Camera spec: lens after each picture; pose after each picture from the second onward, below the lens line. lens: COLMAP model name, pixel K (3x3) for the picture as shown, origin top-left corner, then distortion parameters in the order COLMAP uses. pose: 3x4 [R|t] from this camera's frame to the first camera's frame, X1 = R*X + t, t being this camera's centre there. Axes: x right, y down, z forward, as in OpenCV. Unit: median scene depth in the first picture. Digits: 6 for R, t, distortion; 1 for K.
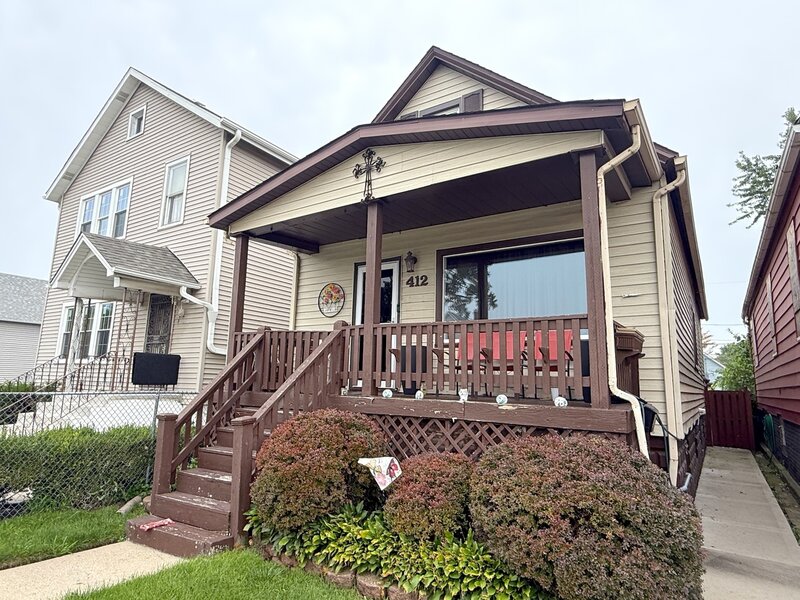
lens RADIAL K [[488.4, 0, 400.0], [0, 488.4, 300.4], [0, 0, 1]] dist [-0.009006, 0.000476]
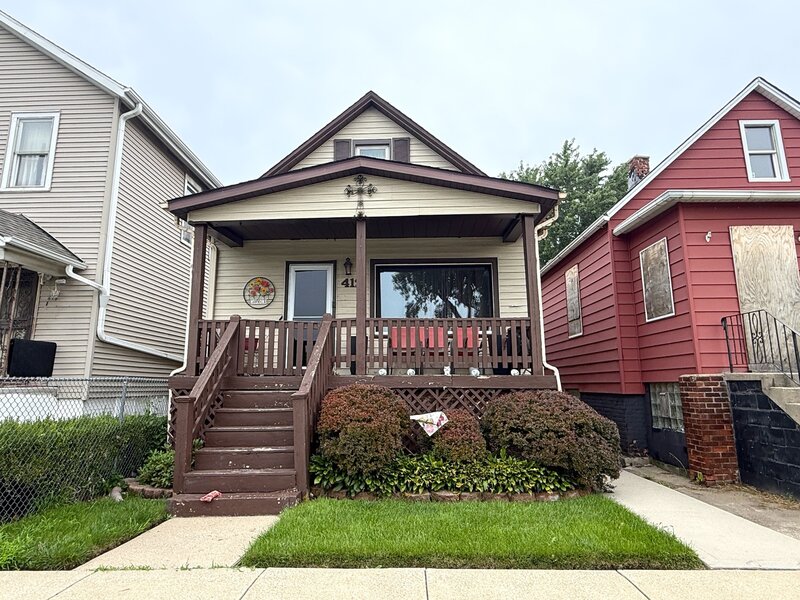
lens RADIAL K [[488.4, 0, 396.6], [0, 488.4, 297.5], [0, 0, 1]] dist [-0.009006, 0.000476]
pose [[0.850086, 0.061813, 0.523003, -0.573365], [-0.061857, 0.997933, -0.017403, 0.012474], [-0.522998, -0.017557, 0.852153, -0.095372]]
